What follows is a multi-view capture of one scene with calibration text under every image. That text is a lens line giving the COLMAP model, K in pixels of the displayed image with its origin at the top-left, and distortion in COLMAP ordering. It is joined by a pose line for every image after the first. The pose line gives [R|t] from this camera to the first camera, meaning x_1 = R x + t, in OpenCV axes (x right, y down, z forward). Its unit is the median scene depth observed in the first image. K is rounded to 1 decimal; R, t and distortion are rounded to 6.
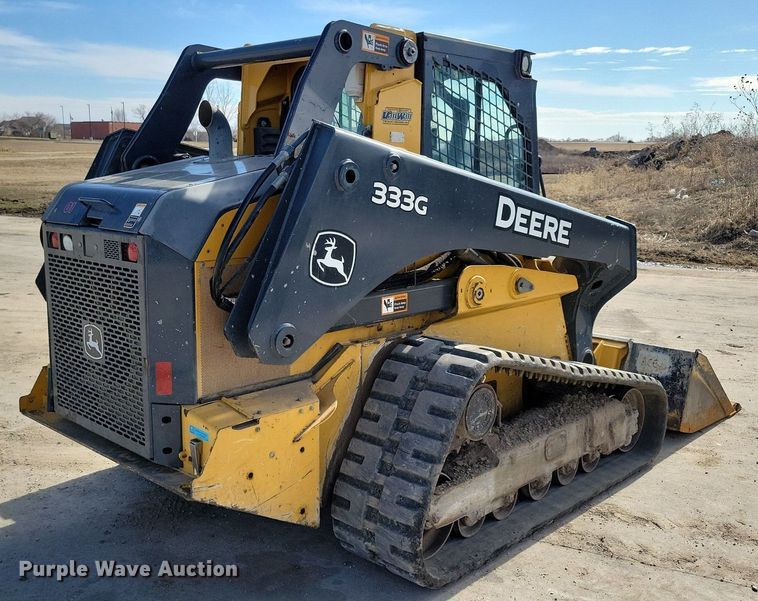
lens RADIAL K [[787.5, 0, 378.2], [0, 787.5, 291.1], [0, 0, 1]] dist [0.025505, 0.004867]
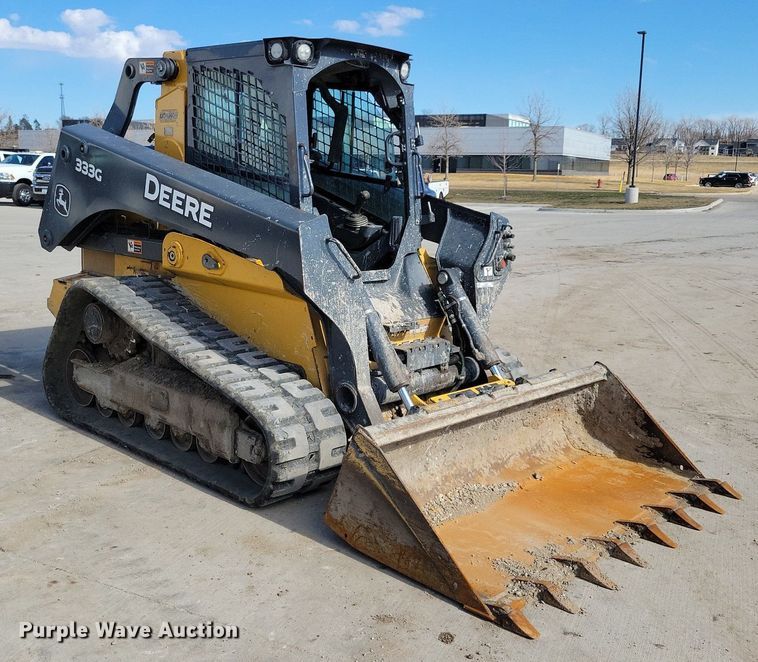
lens RADIAL K [[836.2, 0, 379.0], [0, 836.2, 331.0], [0, 0, 1]] dist [0.011136, 0.014005]
pose [[0.013214, 0.177261, -0.984075, 1.517490], [-0.198616, 0.965016, 0.171160, -0.180274], [0.979988, 0.193192, 0.047958, 1.346616]]
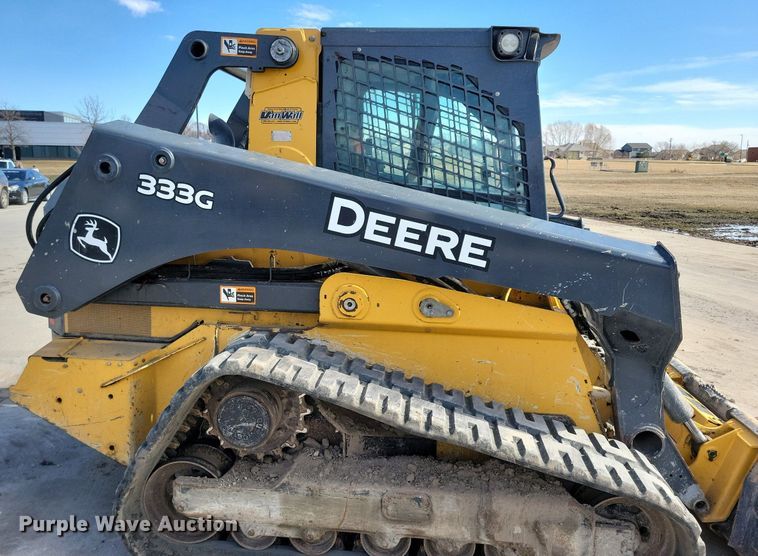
lens RADIAL K [[596.8, 0, 382.5], [0, 596.8, 260.6], [0, 0, 1]] dist [0.032041, -0.000427]
pose [[0.614319, 0.121289, -0.779680, 0.723670], [-0.143782, 0.988779, 0.040529, -0.084931], [0.775847, 0.087206, 0.624865, 0.625378]]
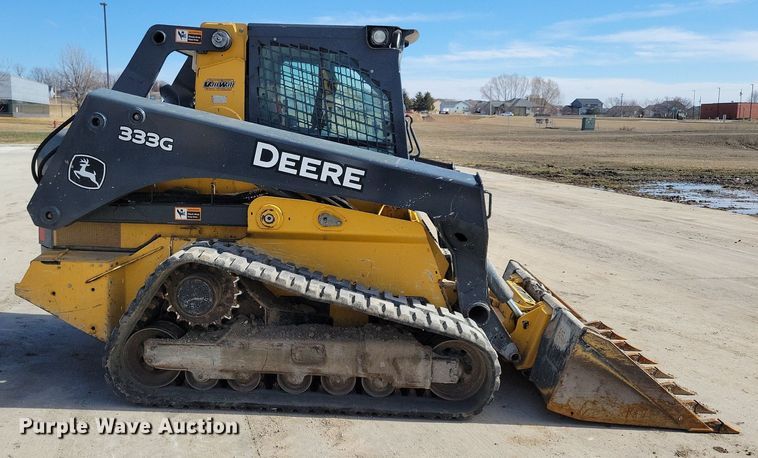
lens RADIAL K [[669.4, 0, 355.9], [0, 669.4, 215.7], [0, 0, 1]] dist [0.024523, 0.007593]
pose [[0.663022, 0.102762, -0.741513, 1.095298], [-0.138597, 0.990259, 0.013308, -0.037454], [0.735658, 0.093948, 0.670806, 0.387550]]
